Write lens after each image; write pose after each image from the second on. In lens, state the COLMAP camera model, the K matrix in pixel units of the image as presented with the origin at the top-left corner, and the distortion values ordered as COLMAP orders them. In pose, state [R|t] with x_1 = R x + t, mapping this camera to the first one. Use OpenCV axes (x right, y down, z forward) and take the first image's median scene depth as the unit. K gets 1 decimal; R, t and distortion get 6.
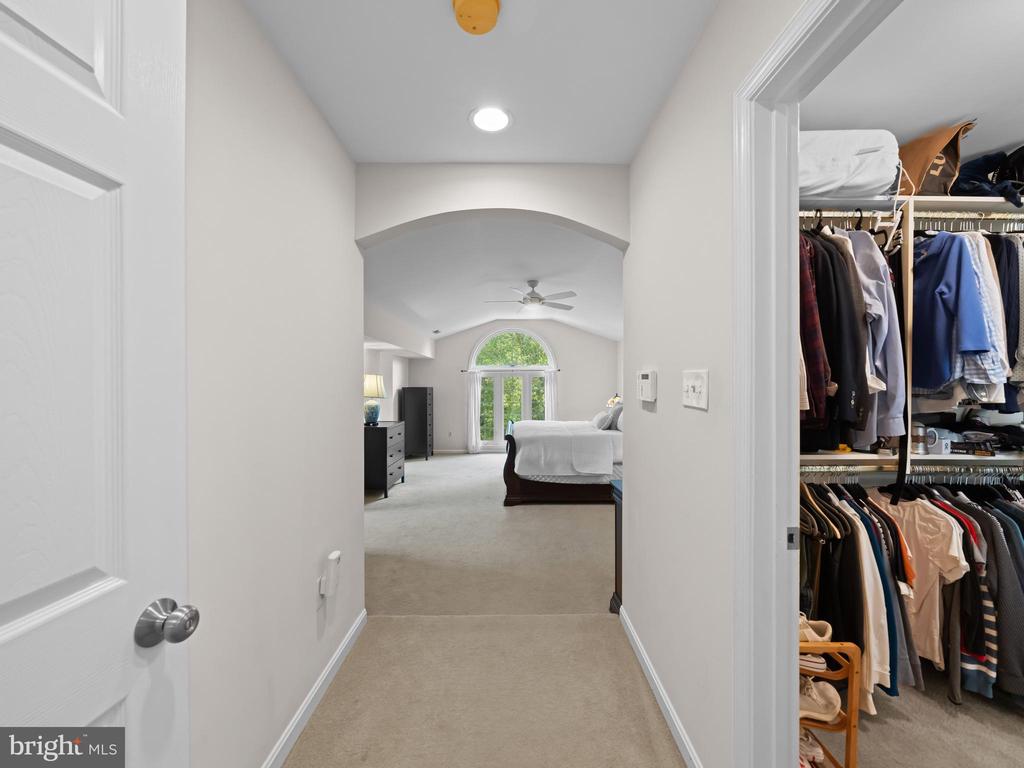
lens RADIAL K [[400.8, 0, 513.3], [0, 400.8, 387.2], [0, 0, 1]] dist [-0.002404, 0.001624]
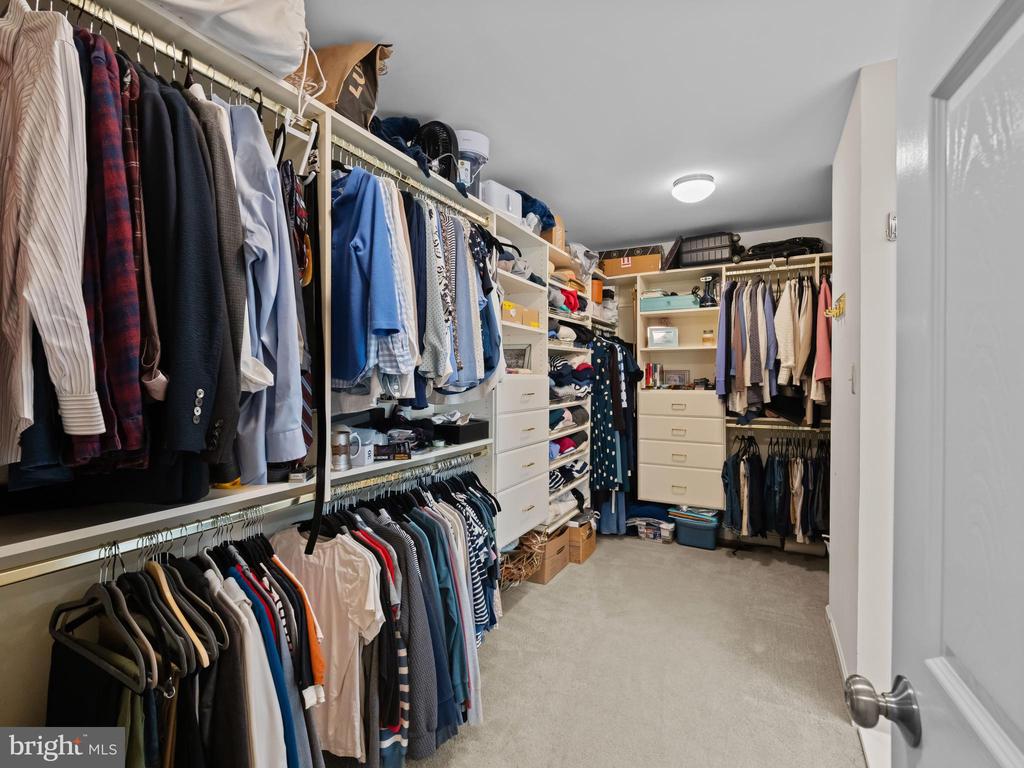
lens RADIAL K [[465.9, 0, 513.0], [0, 465.9, 382.3], [0, 0, 1]] dist [-0.000567, 0.000449]
pose [[0.493411, -0.012689, 0.869704, 0.475263], [0.004925, 0.999918, 0.011794, -0.002252], [-0.869782, -0.001536, 0.493433, 0.340809]]
